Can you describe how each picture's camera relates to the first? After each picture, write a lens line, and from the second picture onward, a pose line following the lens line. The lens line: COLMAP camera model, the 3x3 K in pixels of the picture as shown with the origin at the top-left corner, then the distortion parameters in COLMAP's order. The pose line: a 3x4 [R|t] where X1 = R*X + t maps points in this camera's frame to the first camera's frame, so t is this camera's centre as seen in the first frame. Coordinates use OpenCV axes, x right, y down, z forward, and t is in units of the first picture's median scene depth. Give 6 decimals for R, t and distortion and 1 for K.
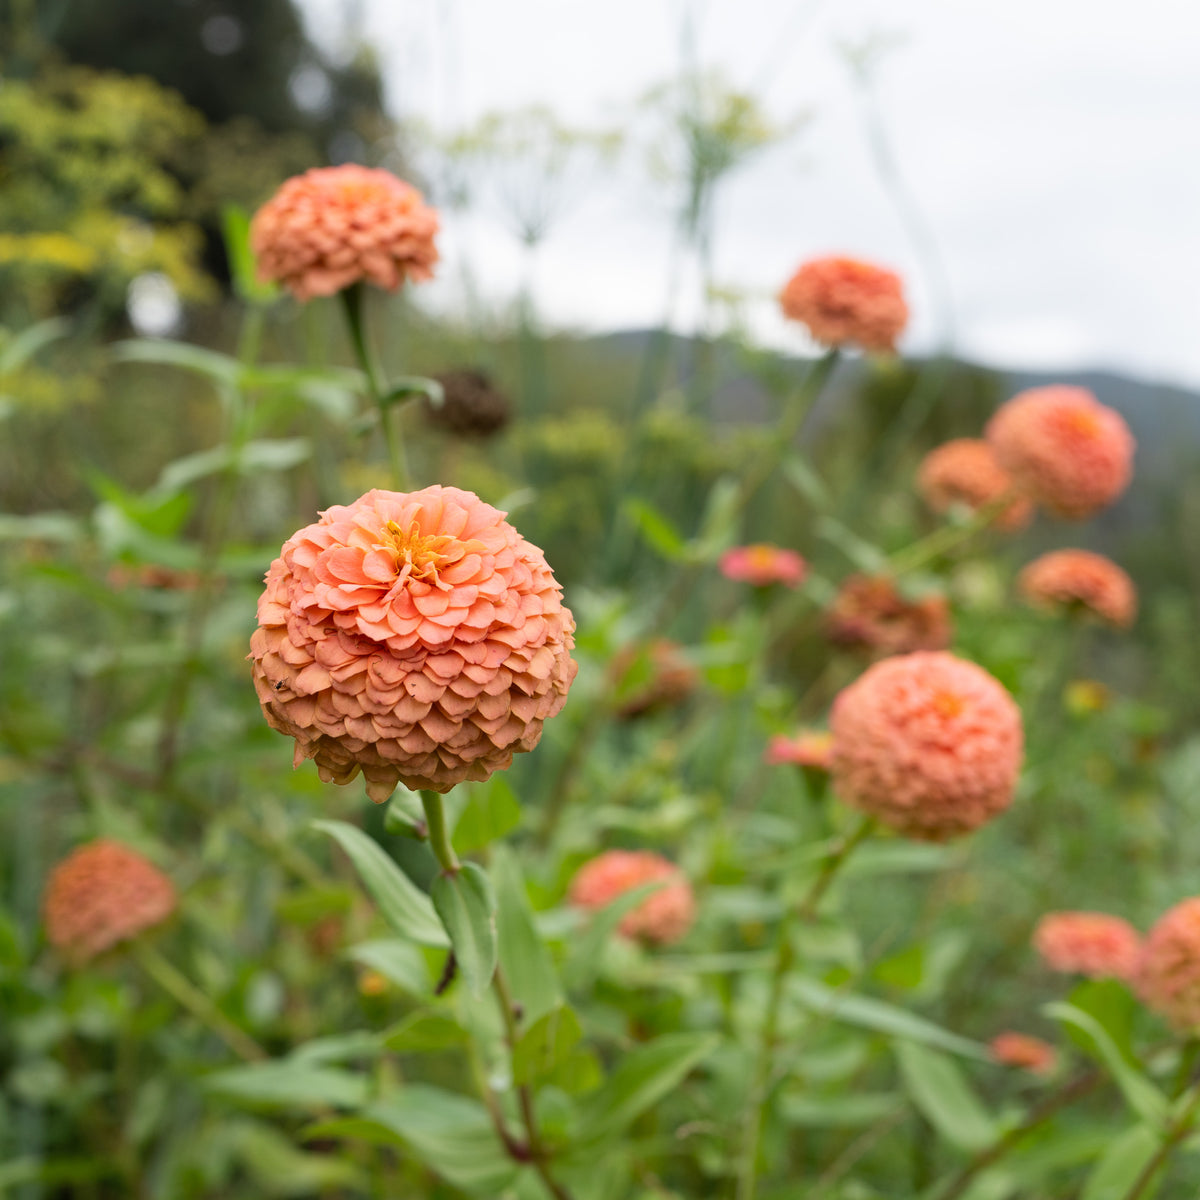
lens RADIAL K [[1487.9, 0, 599.7], [0, 1487.9, 558.4], [0, 0, 1]] dist [0.065326, -0.358052]
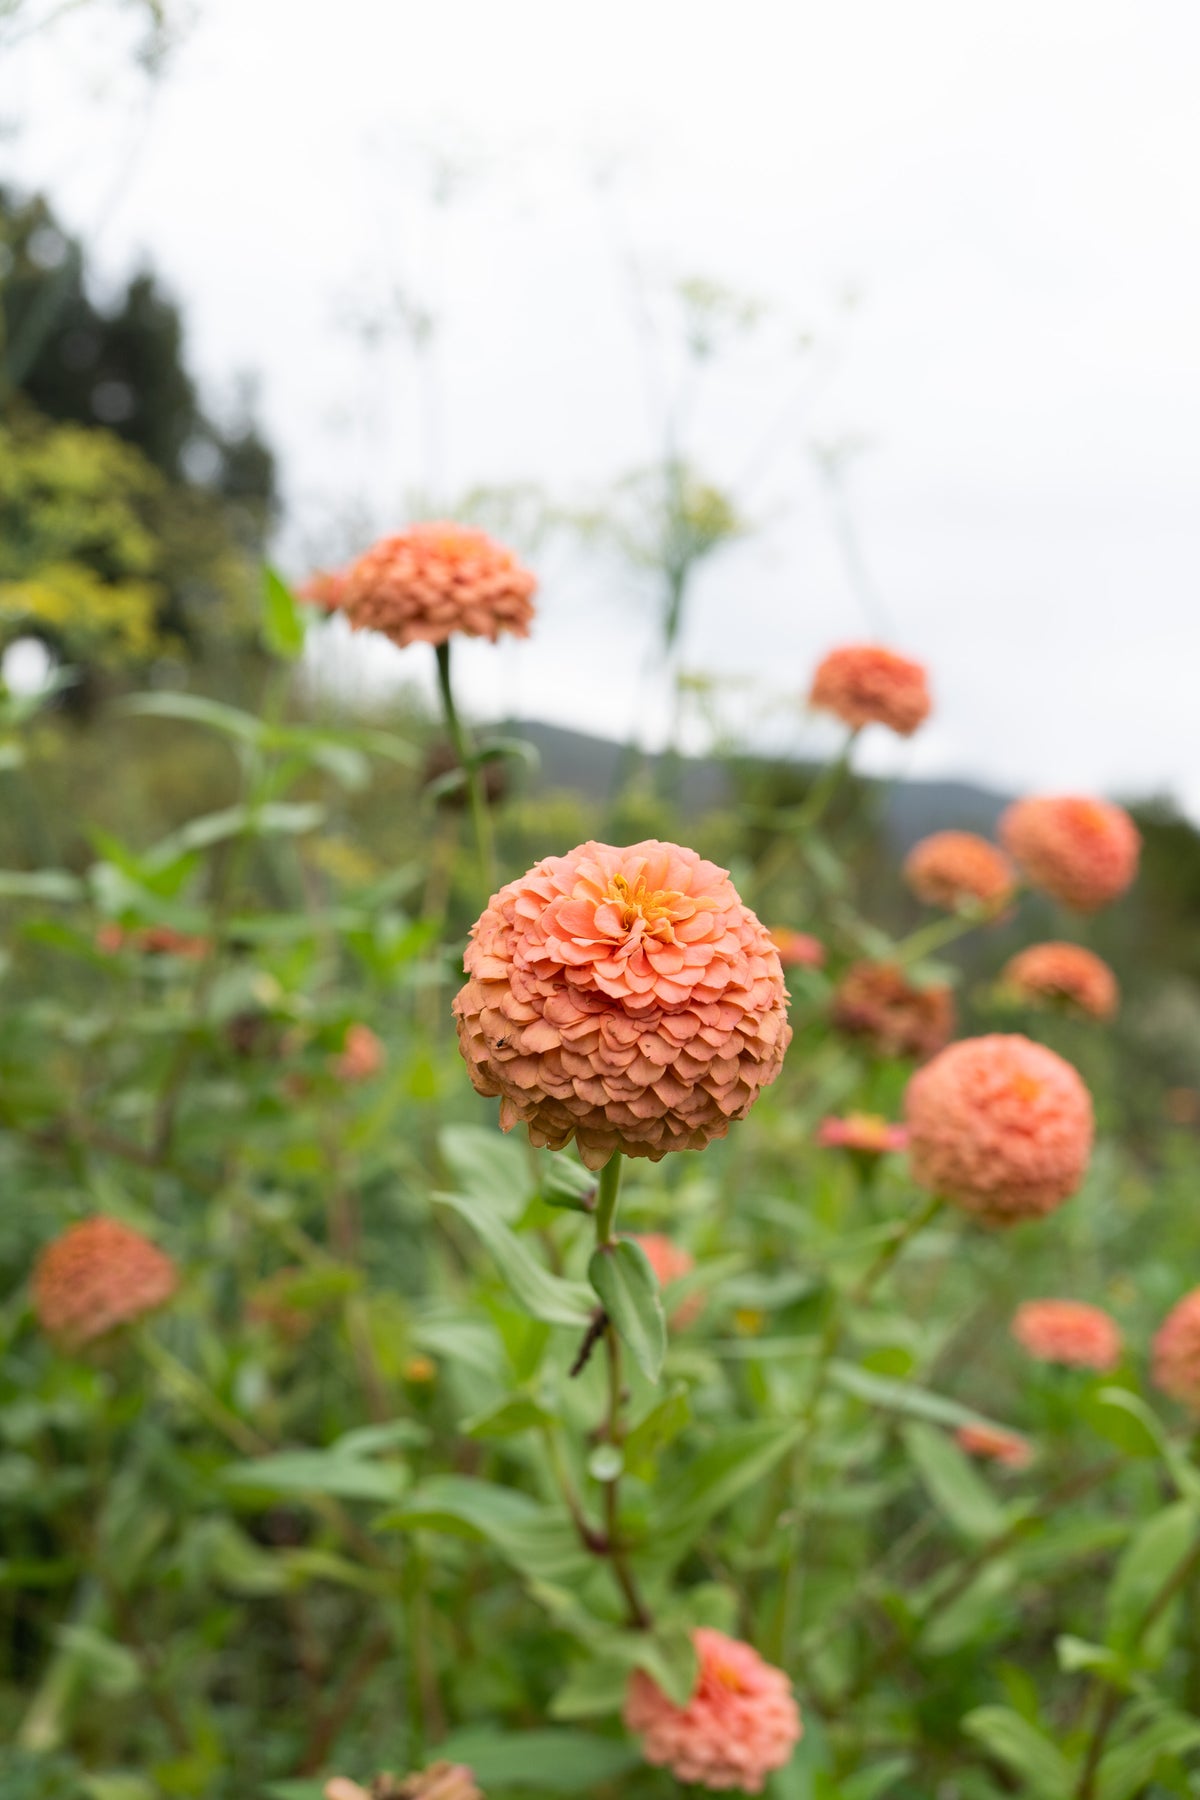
lens RADIAL K [[1487.6, 0, 600.0], [0, 1487.6, 900.0], [0, 0, 1]] dist [-0.030994, 0.012747]
pose [[0.993356, 0.035670, 0.109418, -0.255300], [-0.031776, 0.998805, -0.037129, 0.027238], [-0.110612, 0.033405, 0.993302, 0.054584]]
